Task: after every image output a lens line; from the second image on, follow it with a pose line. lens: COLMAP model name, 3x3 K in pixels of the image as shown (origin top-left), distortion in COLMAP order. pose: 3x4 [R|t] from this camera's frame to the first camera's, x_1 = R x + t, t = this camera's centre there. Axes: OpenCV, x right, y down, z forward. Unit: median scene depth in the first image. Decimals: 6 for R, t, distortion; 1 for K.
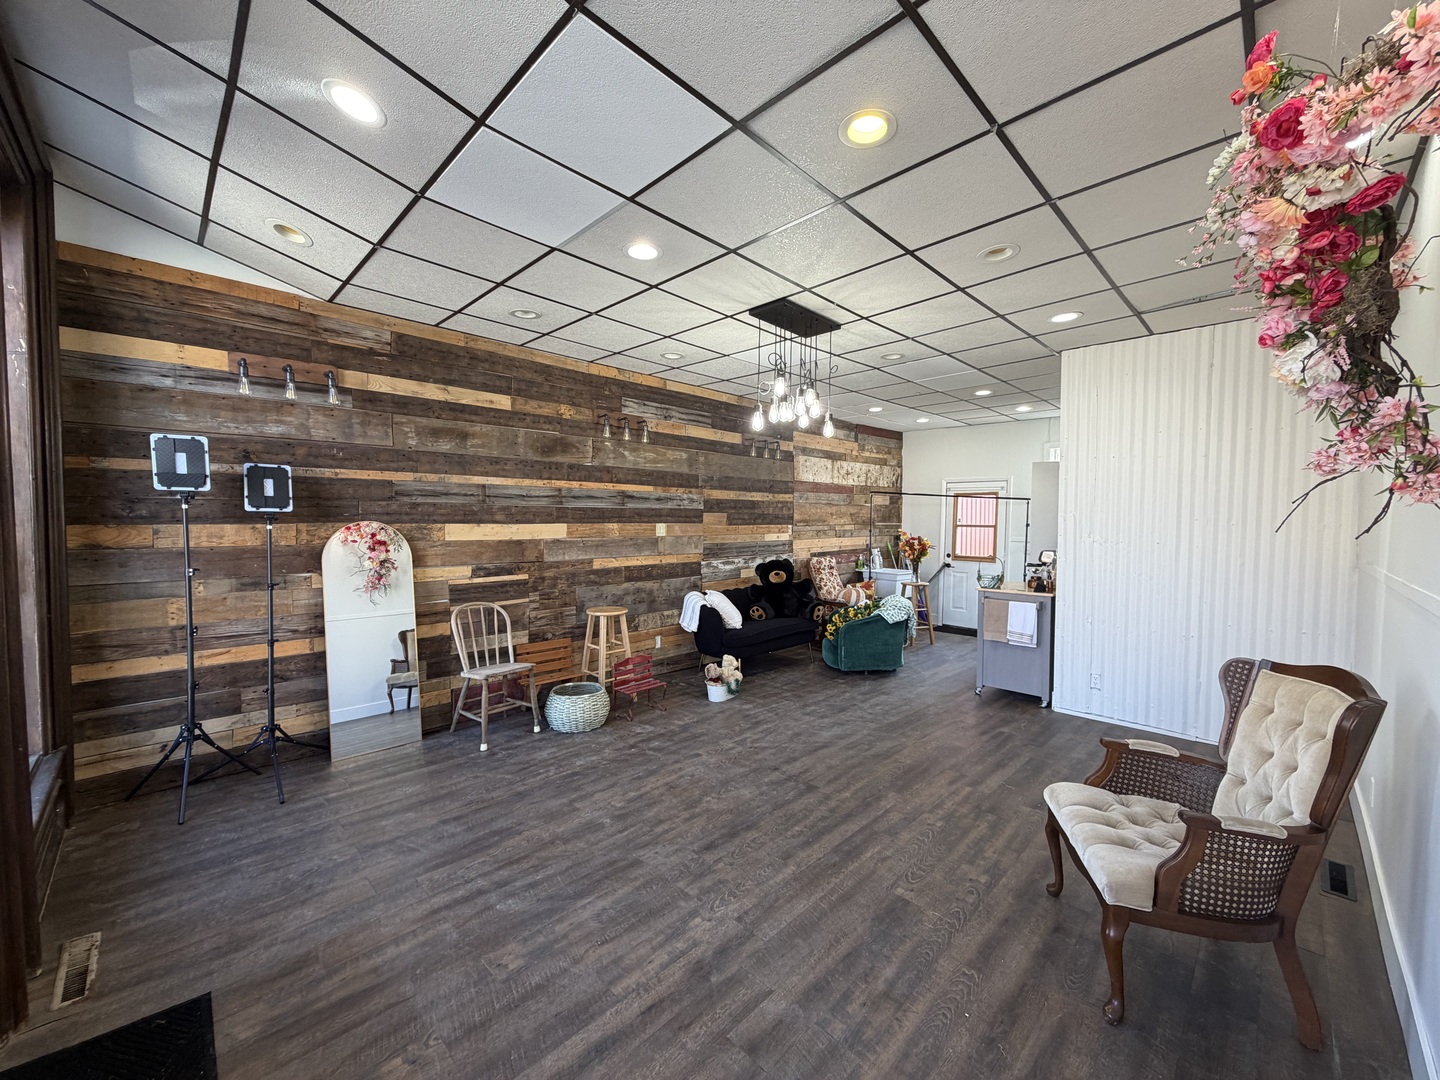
lens RADIAL K [[572.4, 0, 718.1], [0, 572.4, 541.9], [0, 0, 1]] dist [0.000931, -0.000597]
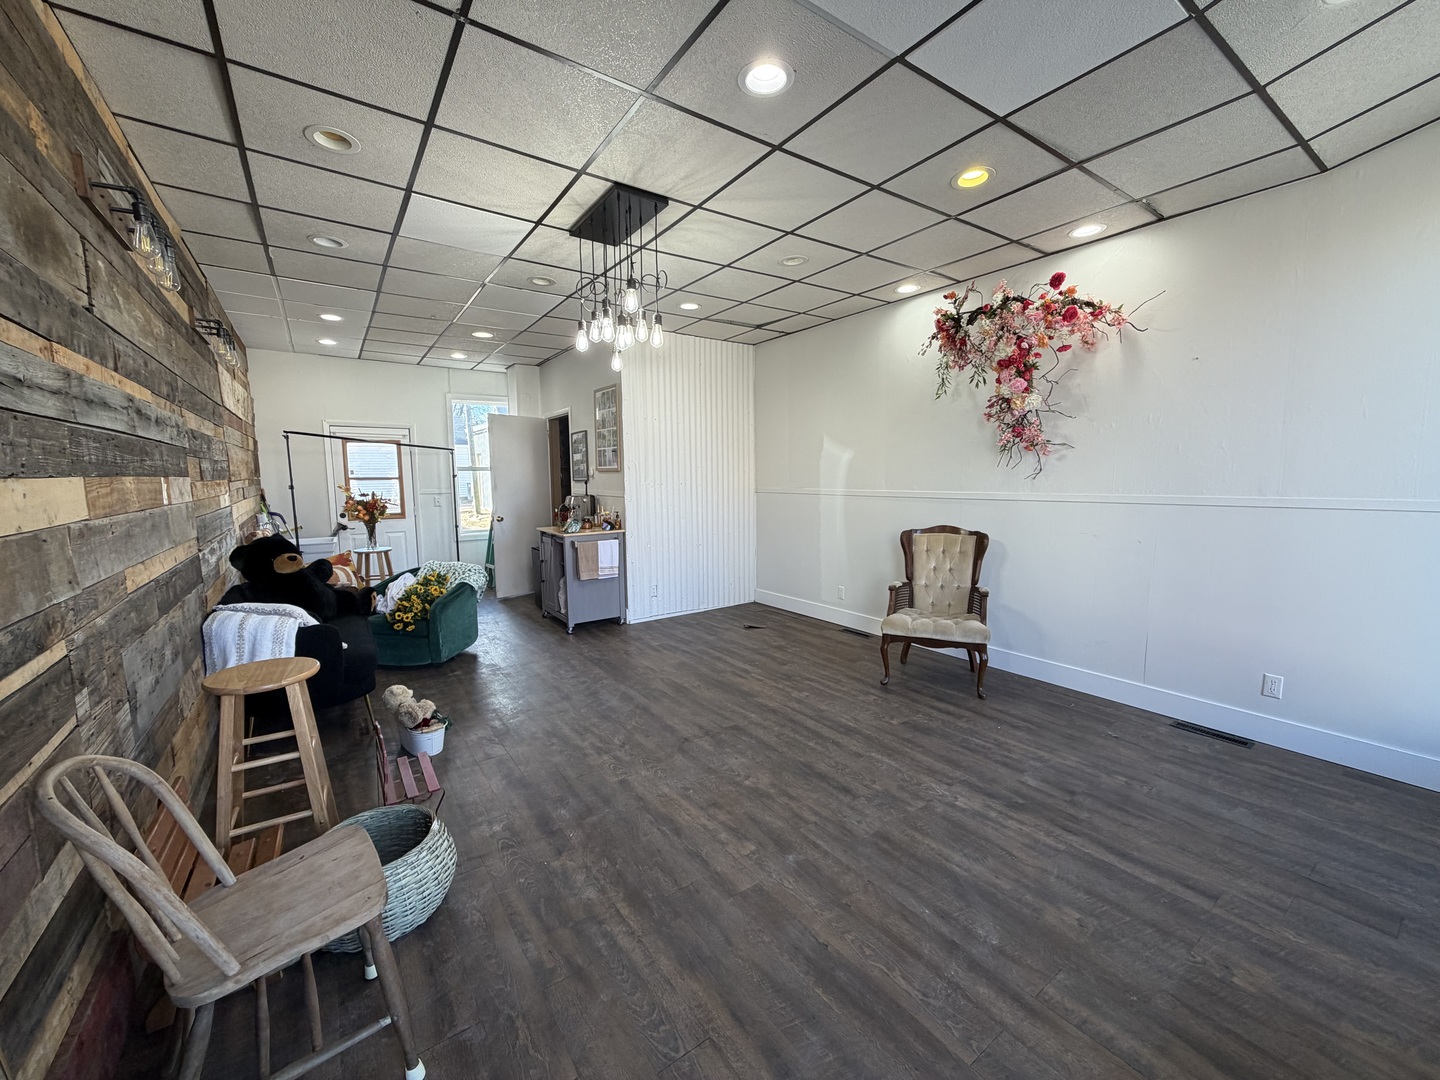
lens RADIAL K [[572.4, 0, 717.8], [0, 572.4, 540.9], [0, 0, 1]] dist [0.000931, -0.000597]
pose [[0.178198, -0.123255, 0.976245, -0.801997], [0.049547, 0.991989, 0.116199, -0.022646], [-0.982746, 0.027663, 0.182877, 0.837602]]
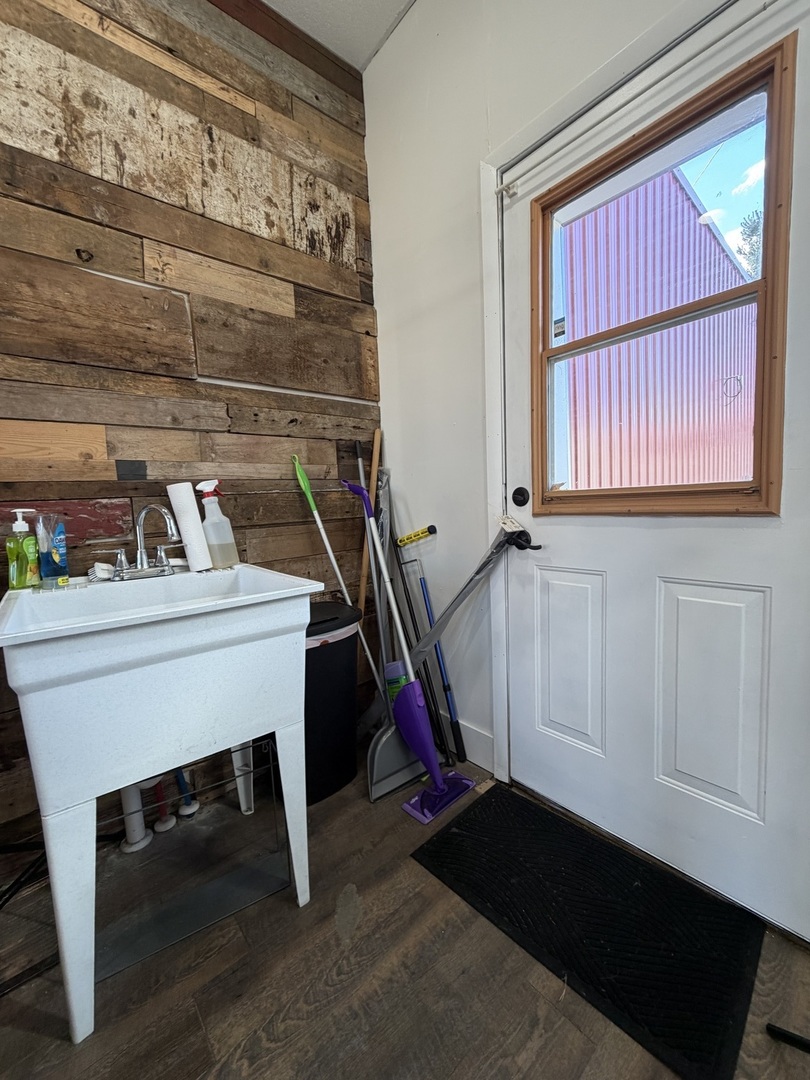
lens RADIAL K [[429.3, 0, 400.3], [0, 429.3, 541.0], [0, 0, 1]] dist [0.000931, -0.000597]
pose [[0.994024, -0.042813, -0.100411, 0.966080], [0.047279, 0.997976, 0.042523, 0.082522], [0.098387, -0.047017, 0.994037, 2.144091]]
